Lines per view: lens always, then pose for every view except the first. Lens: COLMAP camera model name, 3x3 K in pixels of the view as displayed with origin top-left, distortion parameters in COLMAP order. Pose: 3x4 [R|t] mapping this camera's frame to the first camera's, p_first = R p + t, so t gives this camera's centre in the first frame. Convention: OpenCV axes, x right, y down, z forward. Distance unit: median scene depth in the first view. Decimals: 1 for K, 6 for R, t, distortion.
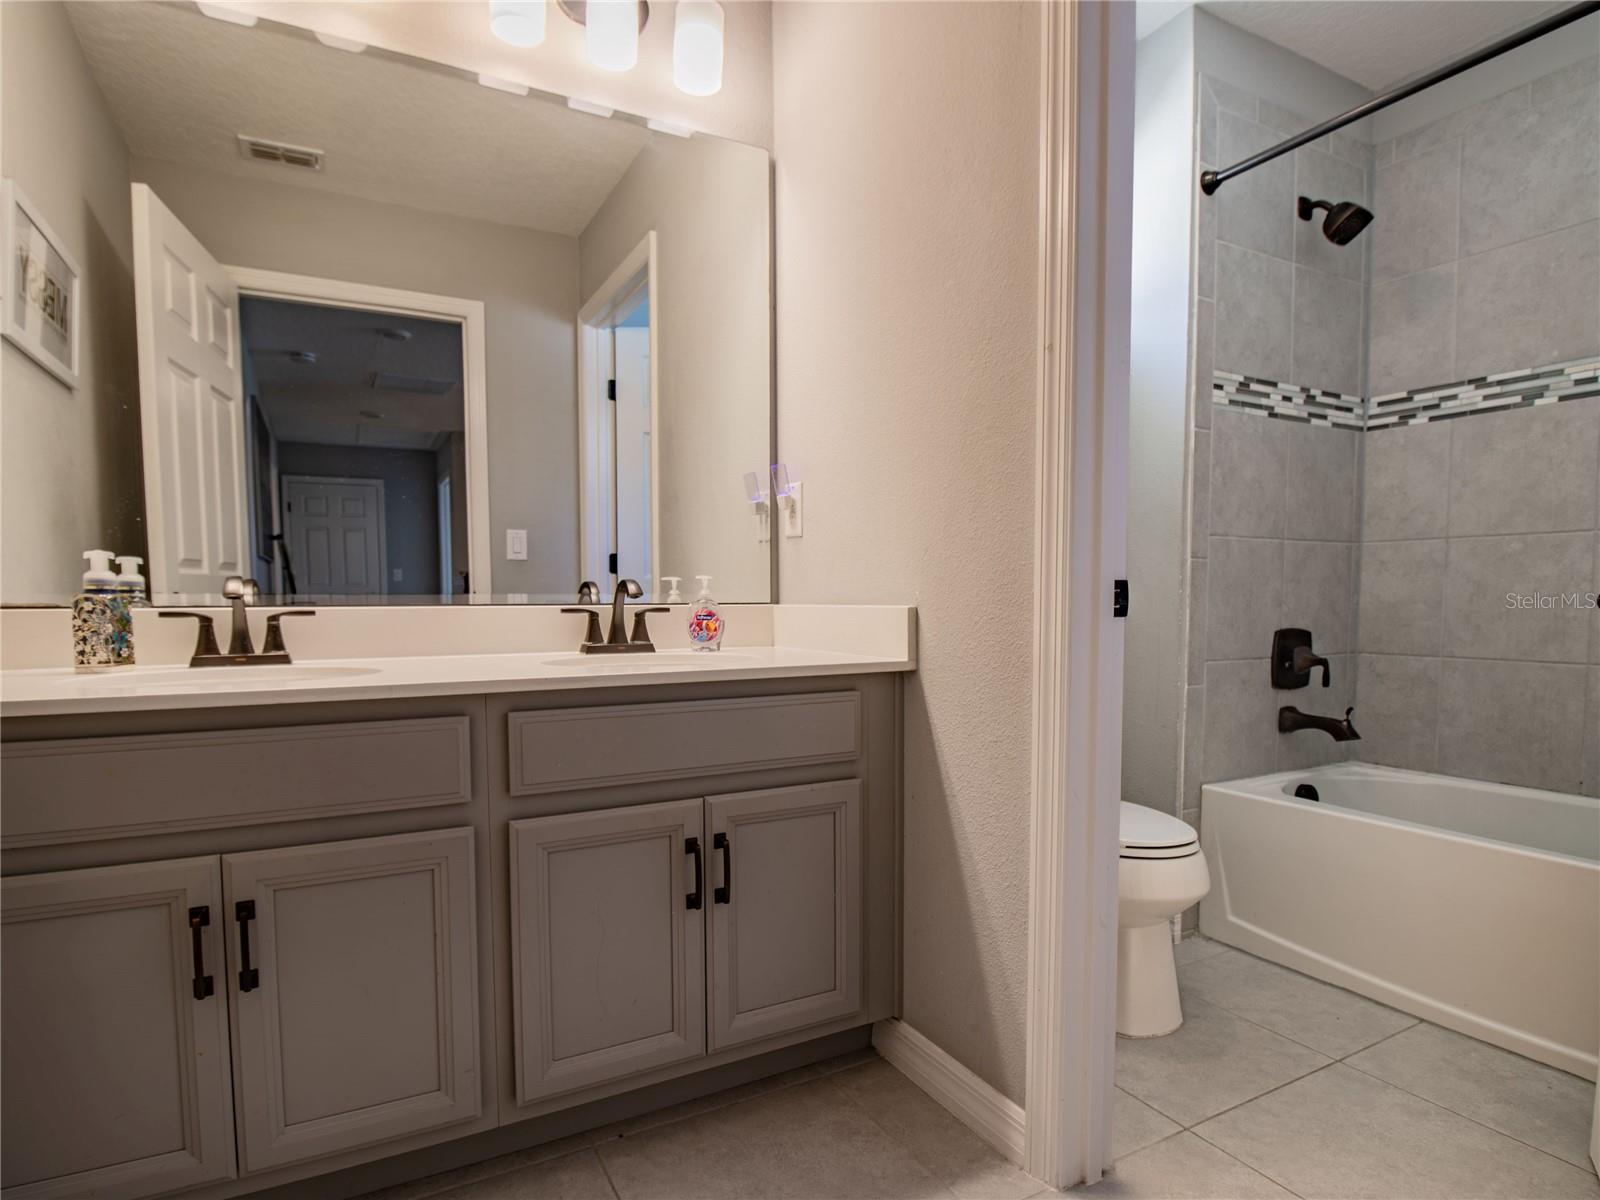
lens RADIAL K [[868.6, 0, 805.4], [0, 868.6, 658.0], [0, 0, 1]] dist [-0.000411, -0.011726]
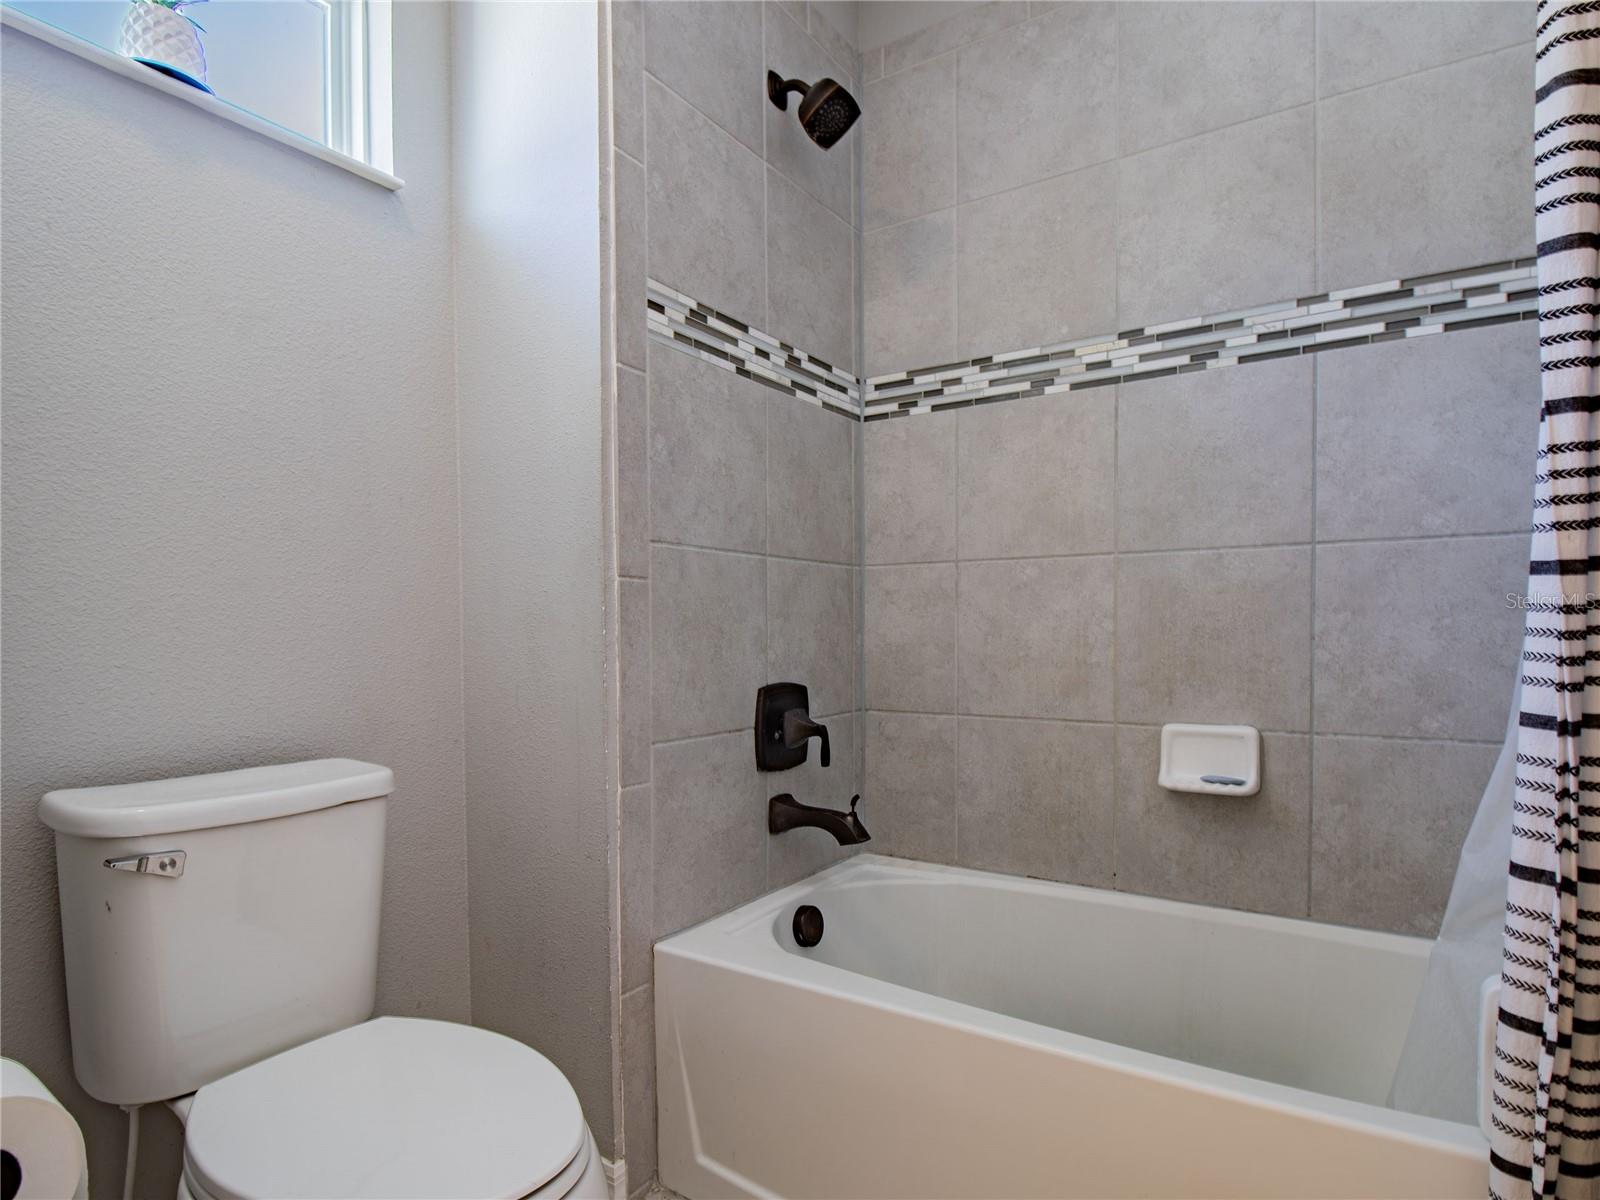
lens RADIAL K [[868.6, 0, 805.4], [0, 868.6, 658.0], [0, 0, 1]] dist [-0.000411, -0.011726]
pose [[0.883276, -0.016283, 0.468570, 0.258785], [0.035106, 0.998888, -0.031464, -0.033009], [-0.467537, 0.044240, 0.882866, 0.384575]]
